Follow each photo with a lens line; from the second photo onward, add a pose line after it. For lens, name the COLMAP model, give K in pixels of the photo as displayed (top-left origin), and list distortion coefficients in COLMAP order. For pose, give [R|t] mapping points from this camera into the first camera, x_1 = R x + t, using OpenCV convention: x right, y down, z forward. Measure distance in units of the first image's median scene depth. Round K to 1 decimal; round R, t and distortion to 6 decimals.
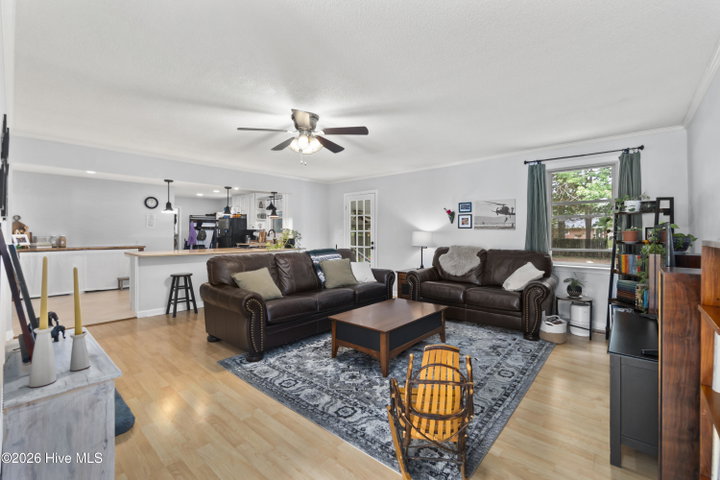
lens RADIAL K [[312.4, 0, 356.7], [0, 312.4, 231.0], [0, 0, 1]] dist [-0.001871, 0.000266]
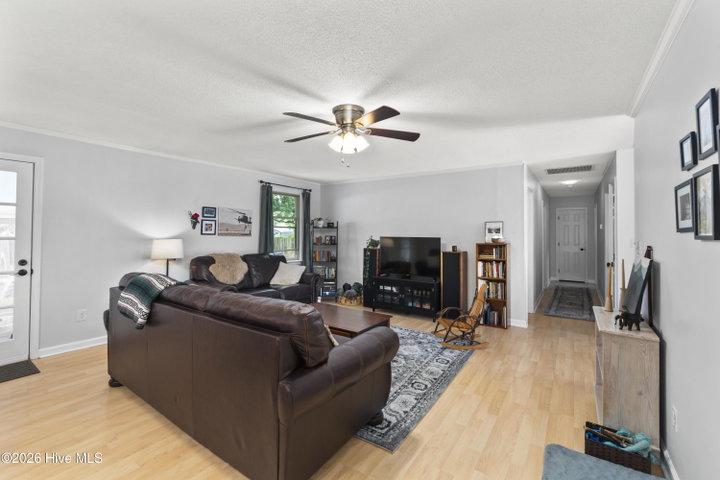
lens RADIAL K [[312.4, 0, 359.3], [0, 312.4, 228.3], [0, 0, 1]] dist [-0.001871, 0.000266]
pose [[-0.127957, 0.014266, 0.991677, -0.858590], [-0.012478, 0.999794, -0.015993, -0.025035], [-0.991701, -0.014421, -0.127753, 0.913726]]
